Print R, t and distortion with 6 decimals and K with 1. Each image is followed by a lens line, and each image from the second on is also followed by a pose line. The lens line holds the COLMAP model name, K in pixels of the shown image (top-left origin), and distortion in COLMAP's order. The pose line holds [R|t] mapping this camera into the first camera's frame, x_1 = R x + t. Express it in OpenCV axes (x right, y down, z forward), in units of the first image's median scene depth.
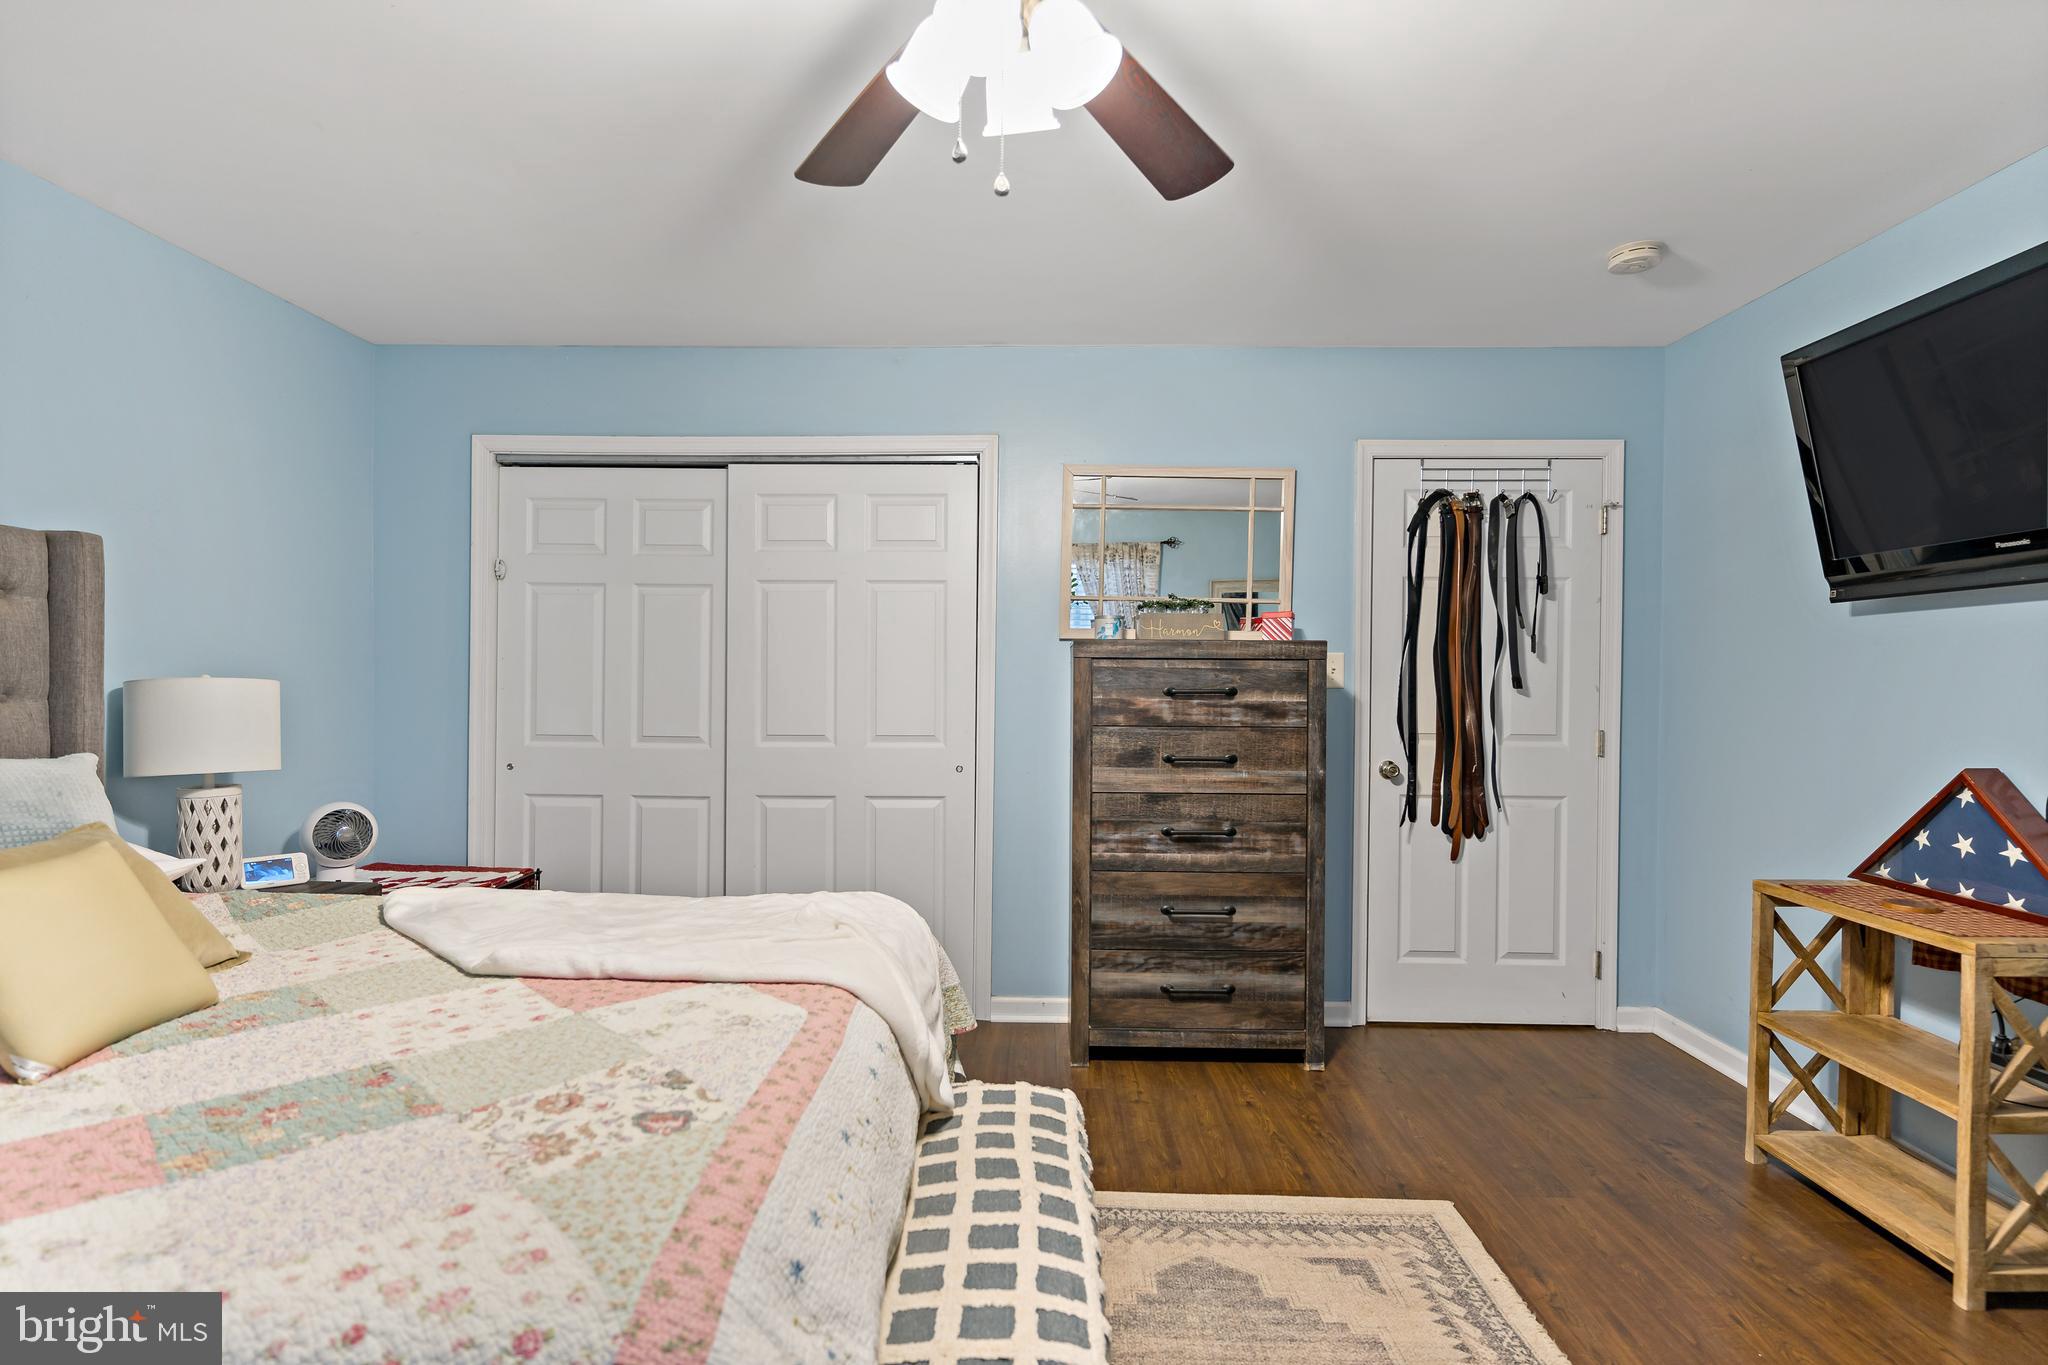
lens RADIAL K [[979.3, 0, 1015.7], [0, 979.3, 682.8], [0, 0, 1]] dist [-0.001366, 0.000060]
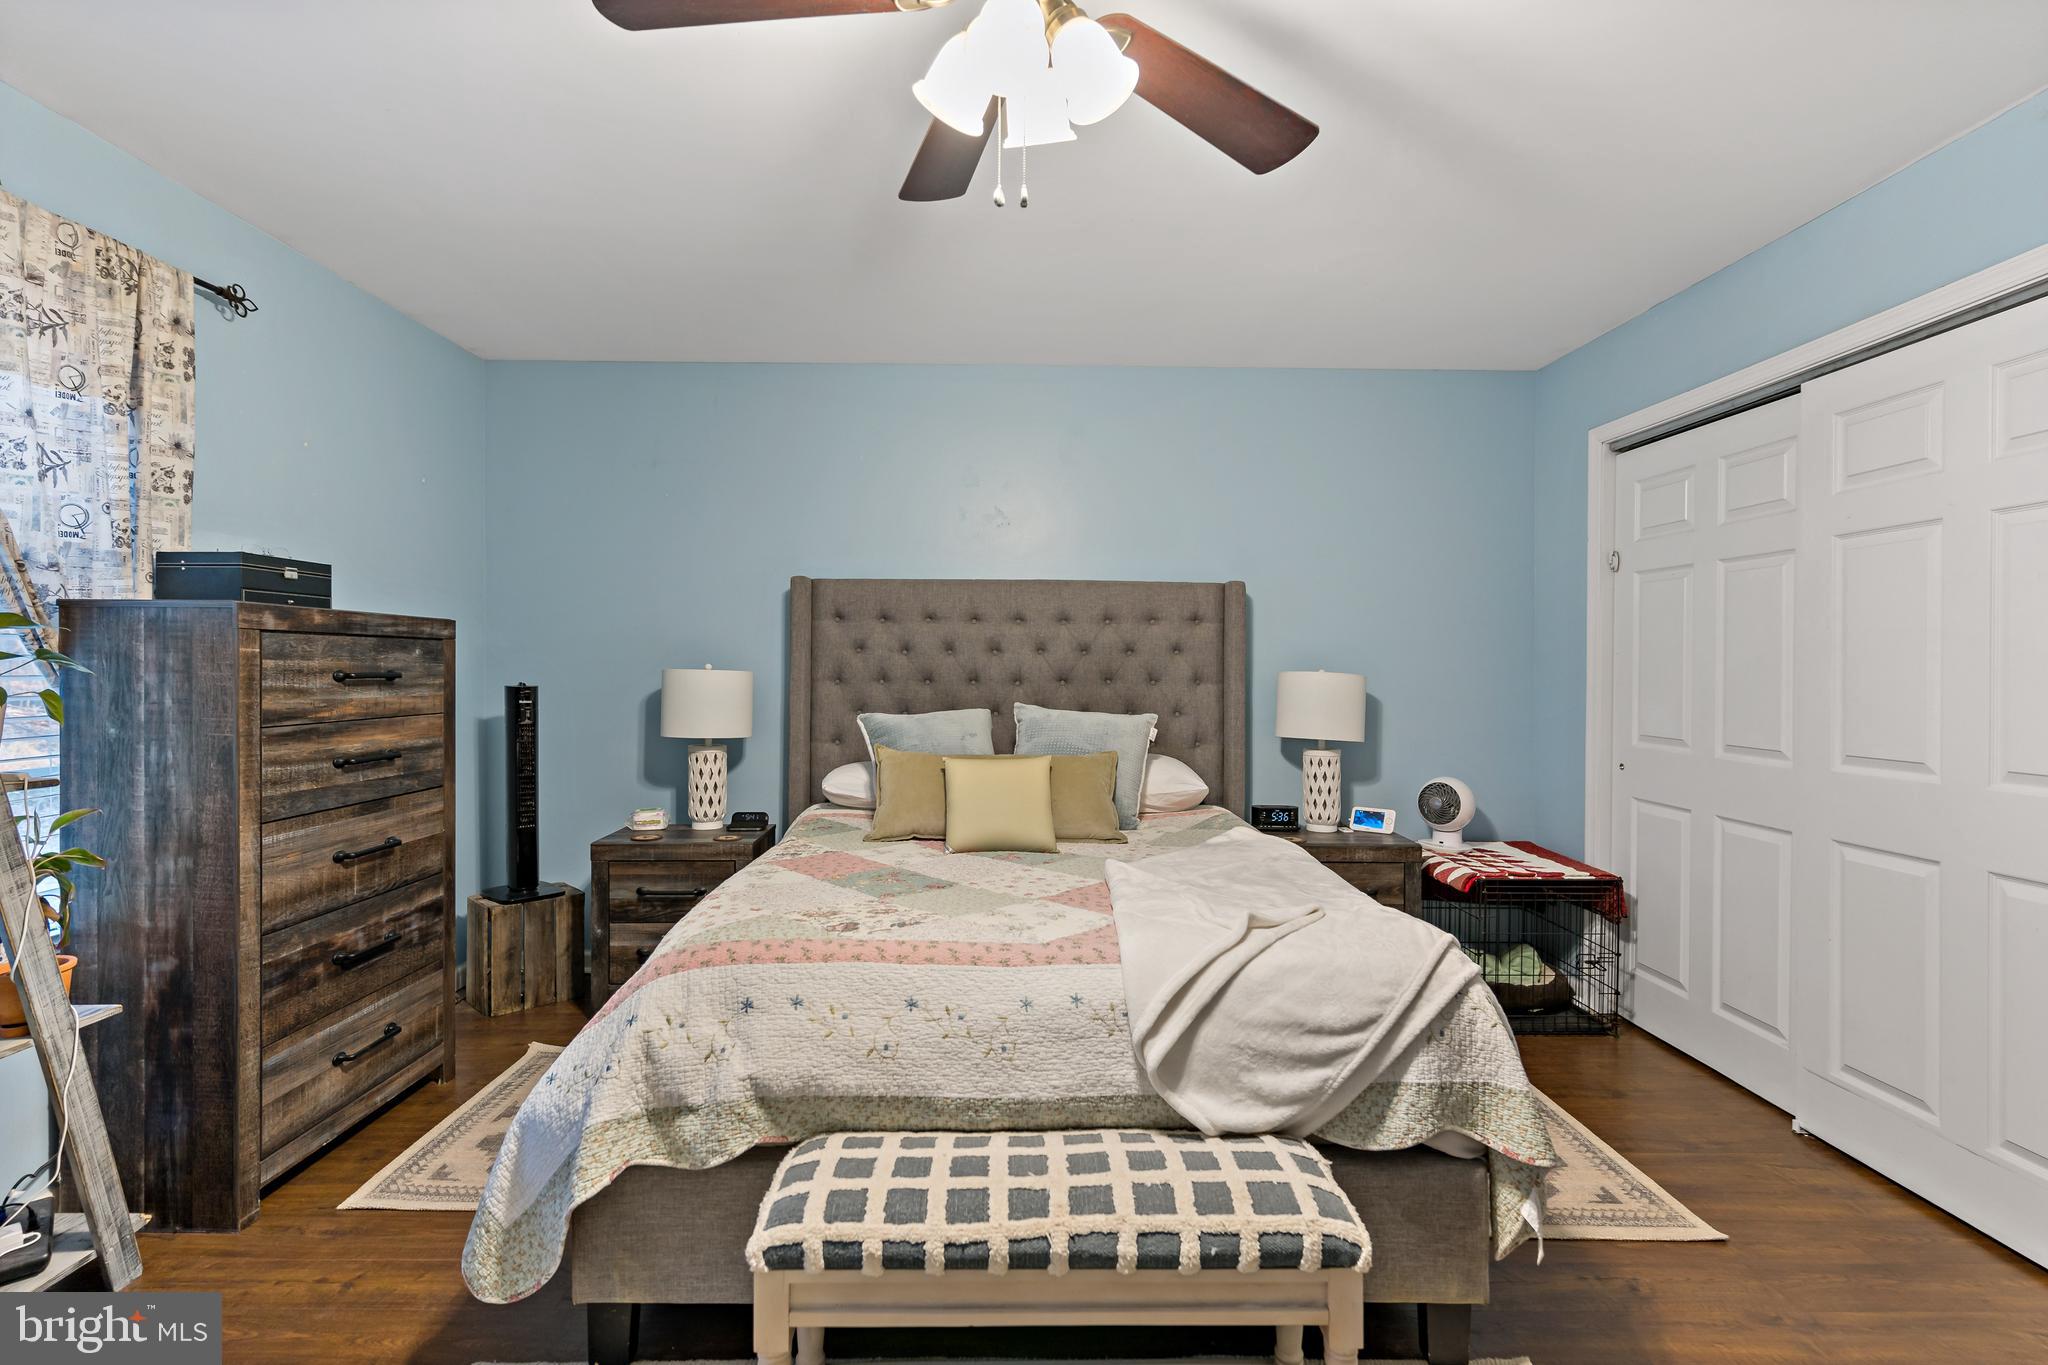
lens RADIAL K [[979.3, 0, 1014.7], [0, 979.3, 674.6], [0, 0, 1]] dist [-0.001366, 0.000060]
pose [[0.038890, 0.003447, -0.999238, 0.420874], [-0.007244, 0.999969, 0.003168, -0.002786], [0.999217, 0.007115, 0.038913, 0.378480]]
